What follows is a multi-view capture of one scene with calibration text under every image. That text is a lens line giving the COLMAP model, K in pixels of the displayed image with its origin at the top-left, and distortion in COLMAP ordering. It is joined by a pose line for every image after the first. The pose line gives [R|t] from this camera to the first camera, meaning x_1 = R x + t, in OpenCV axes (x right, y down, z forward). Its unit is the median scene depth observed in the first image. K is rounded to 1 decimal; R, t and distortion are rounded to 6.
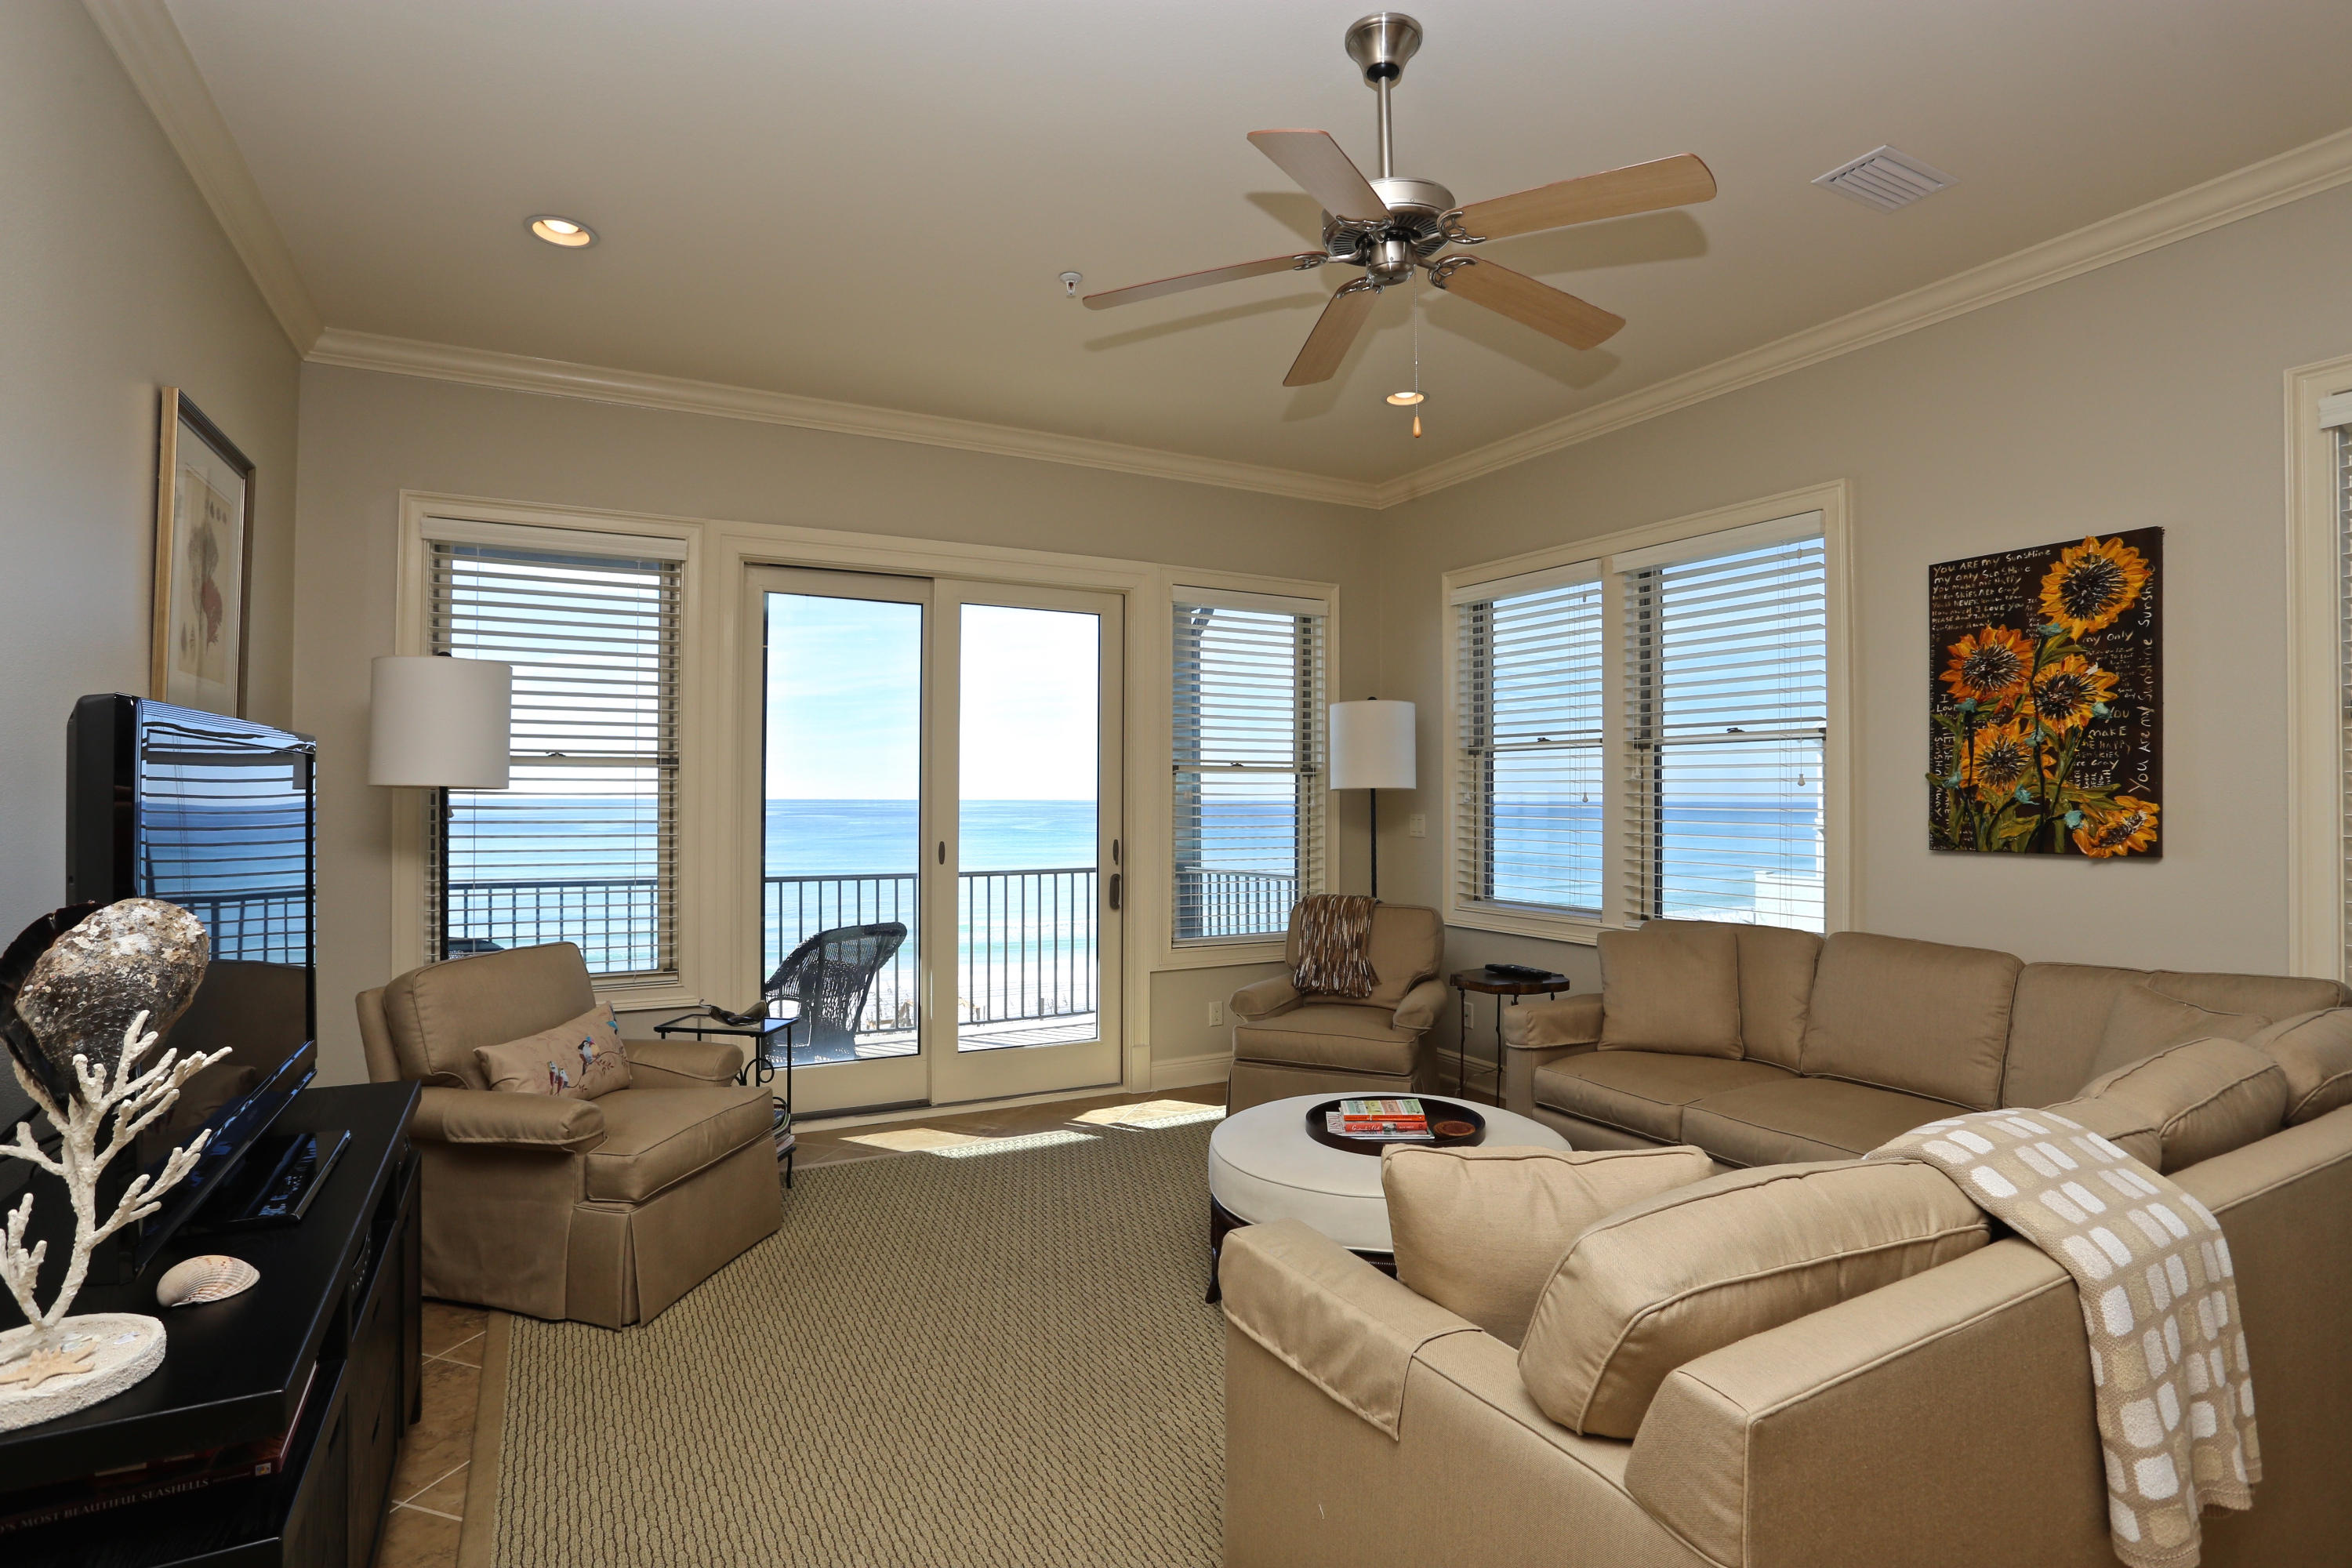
lens RADIAL K [[1161.1, 0, 1183.4], [0, 1161.1, 783.5], [0, 0, 1]] dist [-0.014913, 0.009063]
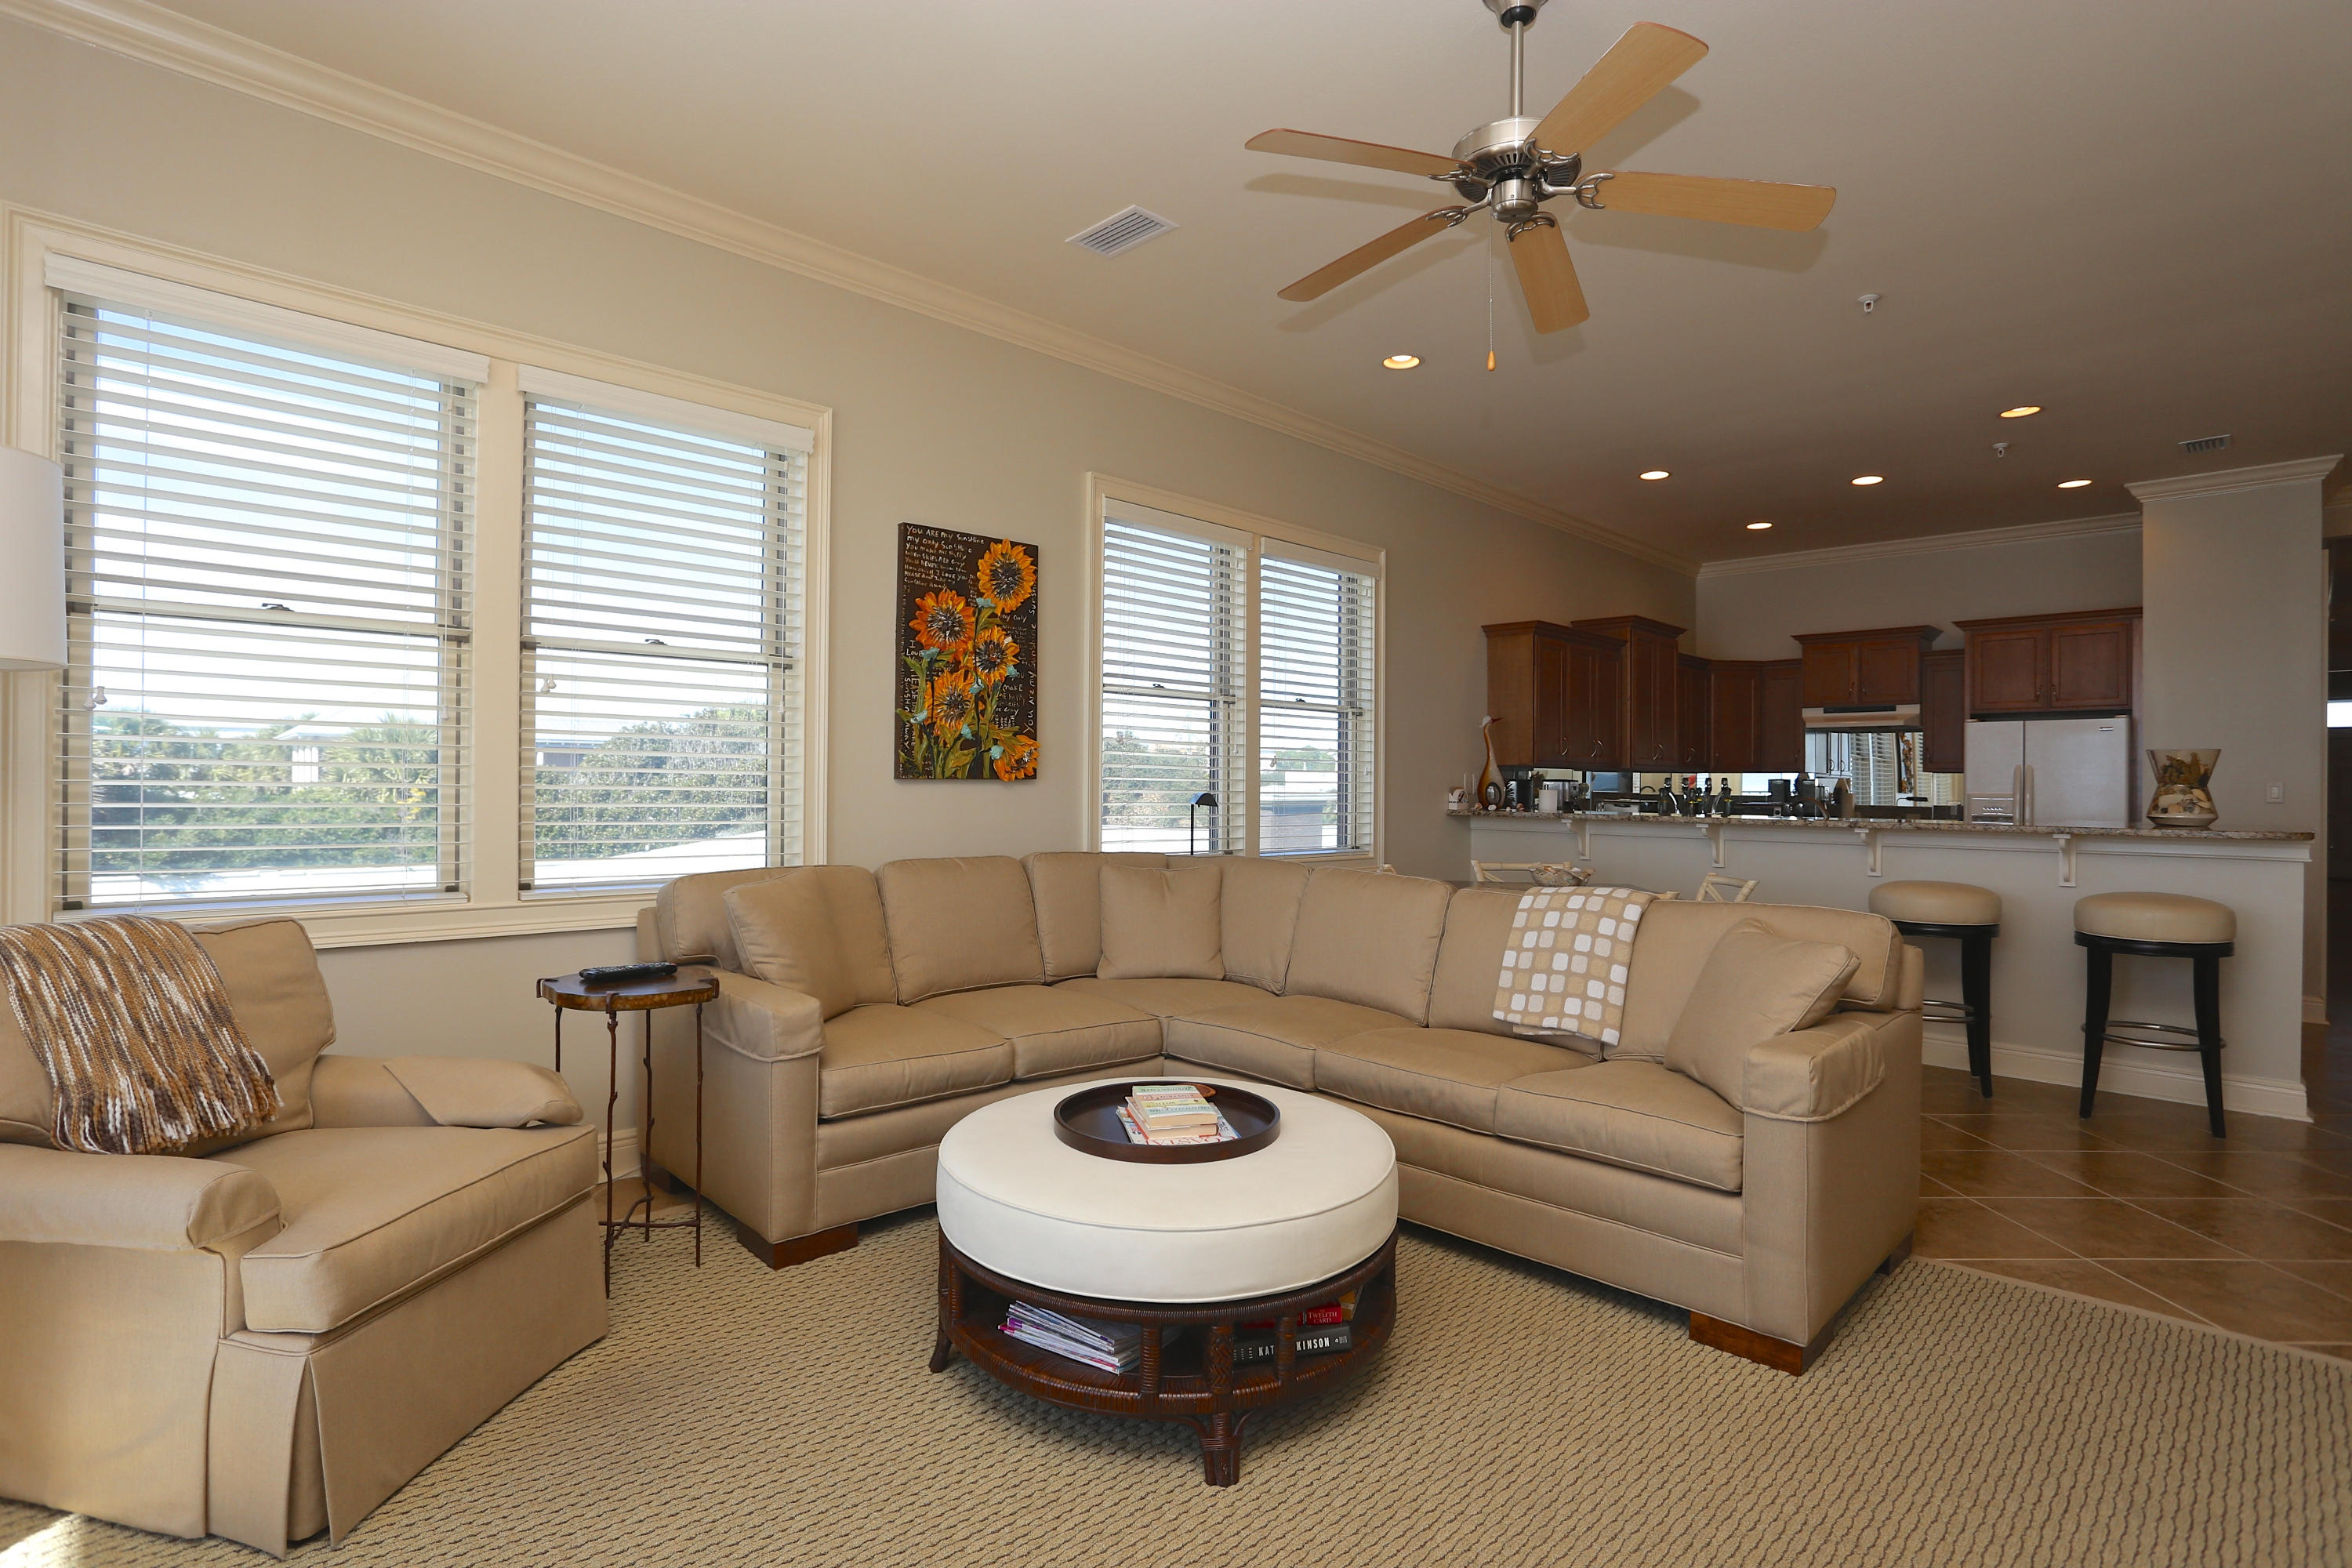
lens RADIAL K [[1161.1, 0, 1177.7], [0, 1161.1, 767.7], [0, 0, 1]] dist [-0.014913, 0.009063]
pose [[-0.229486, -0.010379, 0.973257, -0.417132], [-0.038683, 0.999250, 0.001535, 0.029071], [-0.972543, -0.037296, -0.229716, 0.825855]]
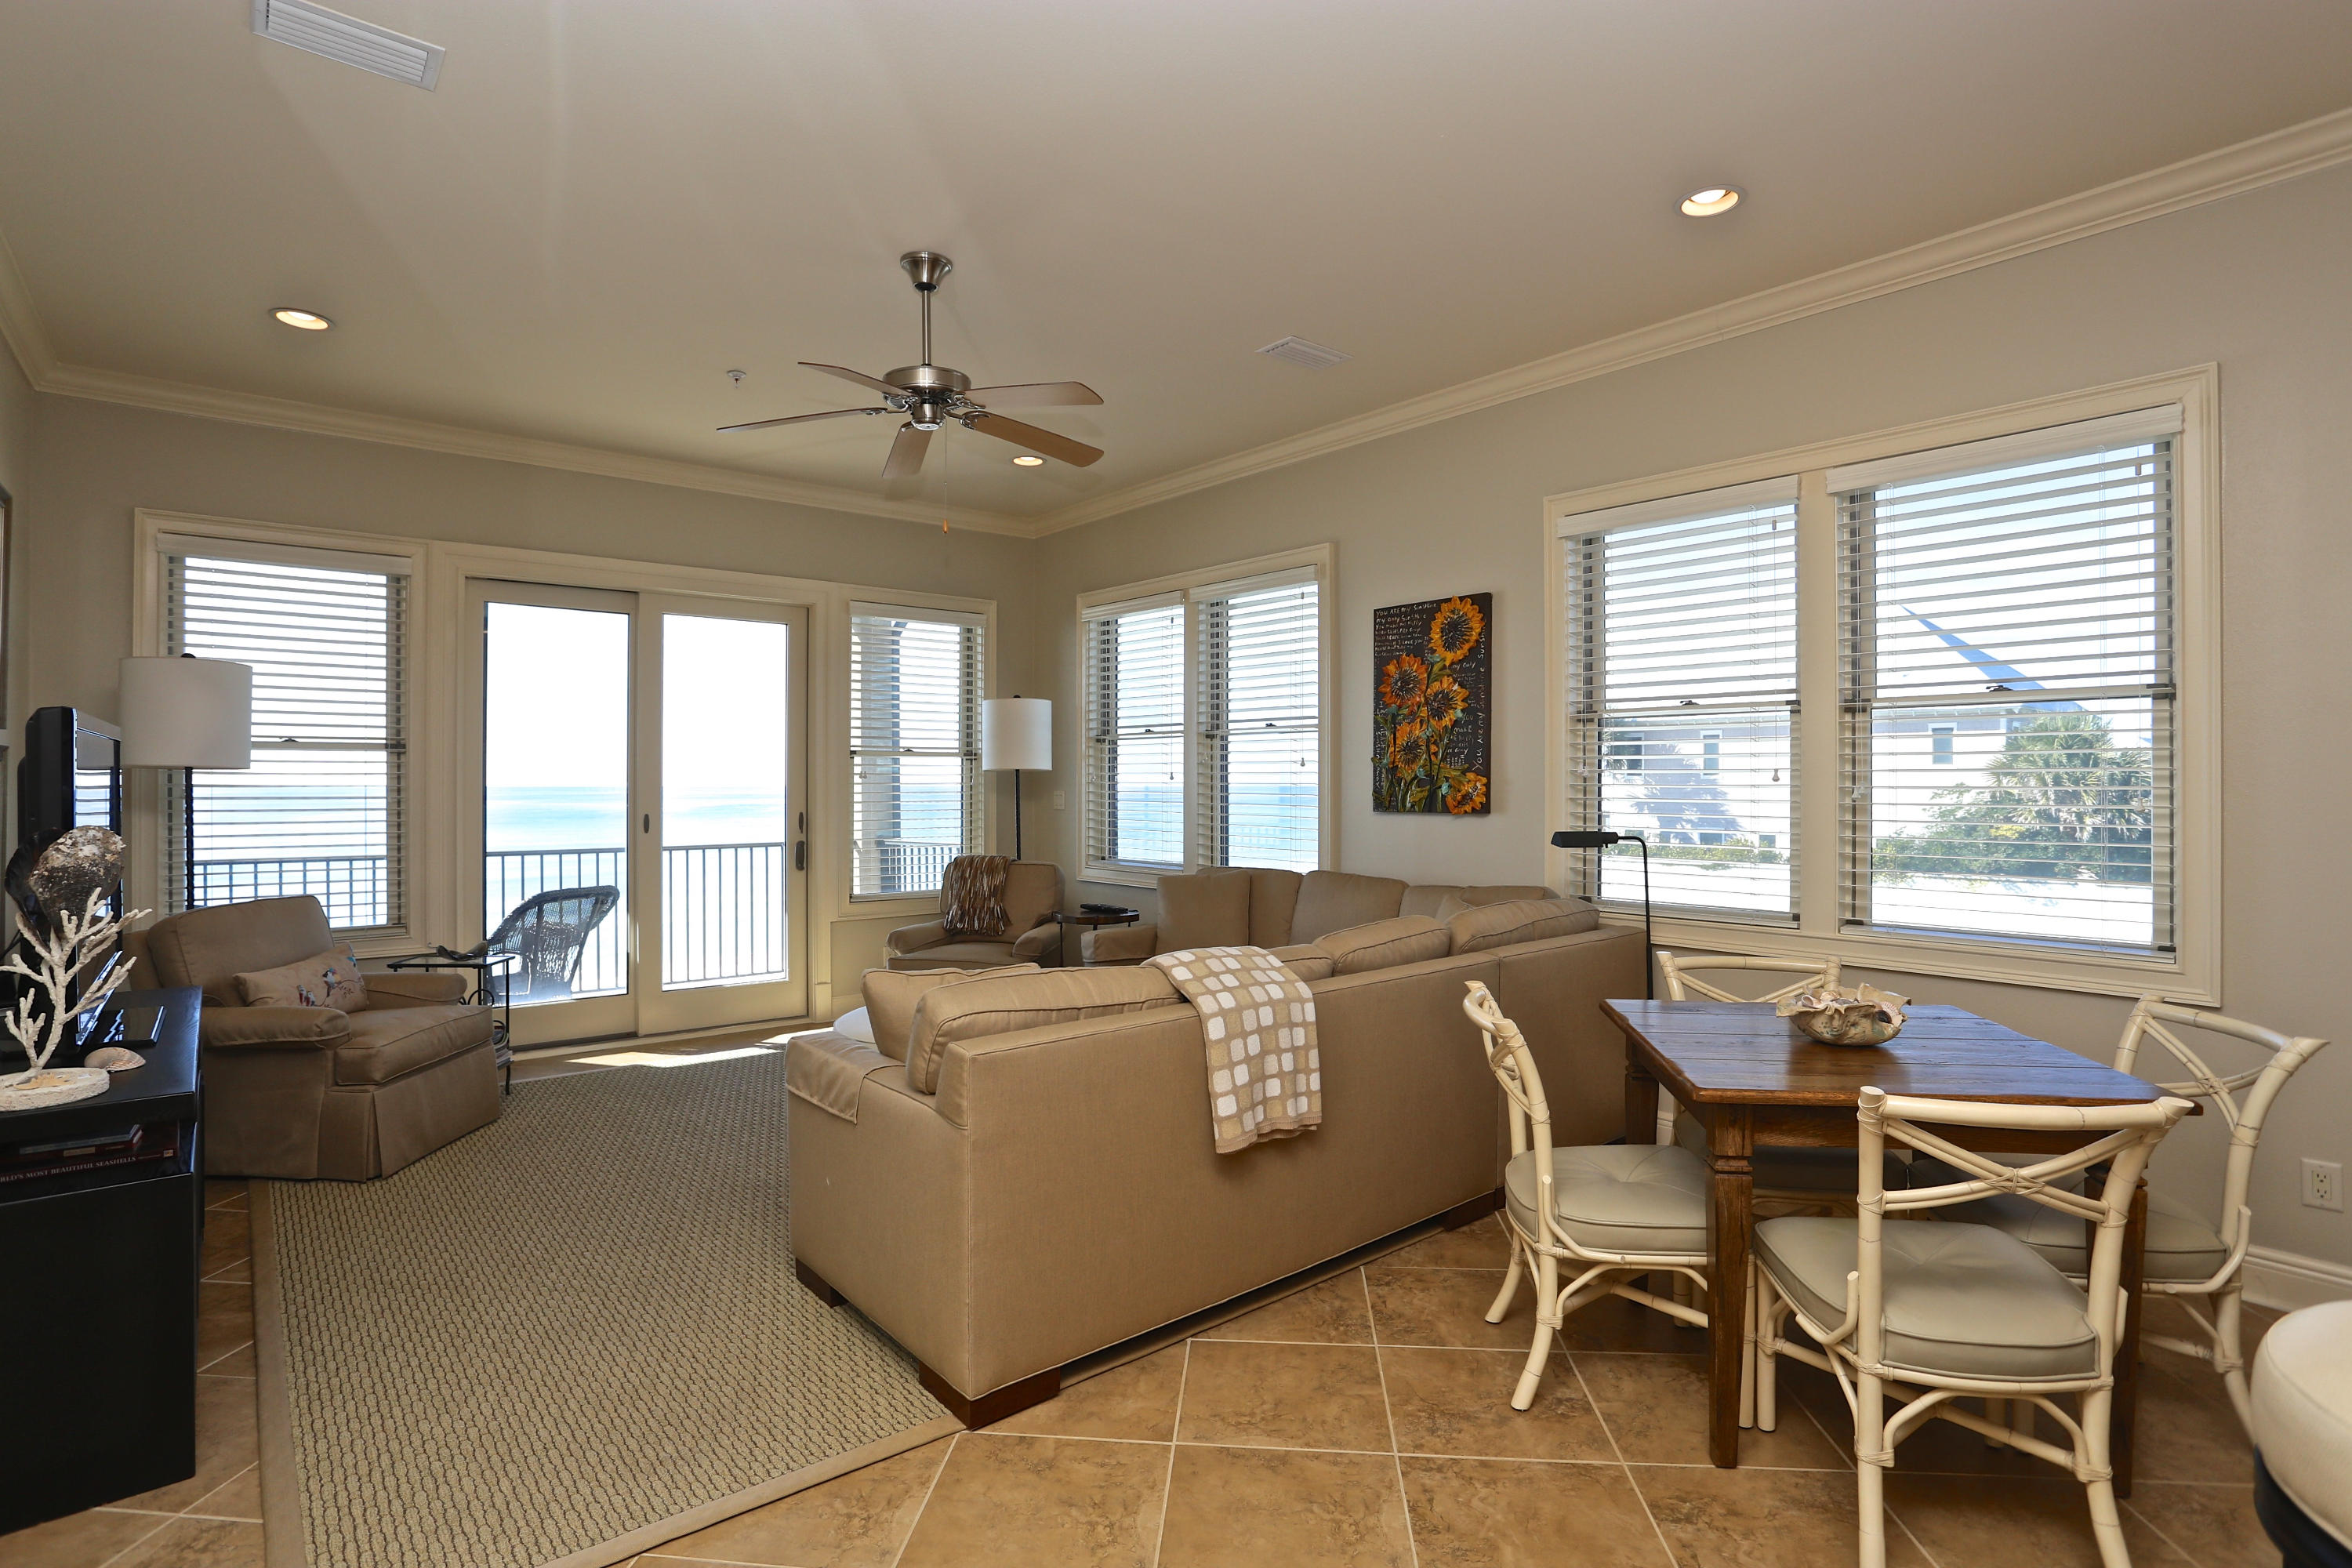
lens RADIAL K [[1161.1, 0, 1142.9], [0, 1161.1, 773.5], [0, 0, 1]] dist [-0.014913, 0.009063]
pose [[0.986177, -0.000885, 0.165694, 0.111120], [0.000221, 0.999992, 0.004027, 0.004391], [-0.165696, -0.003935, 0.986169, -0.291534]]
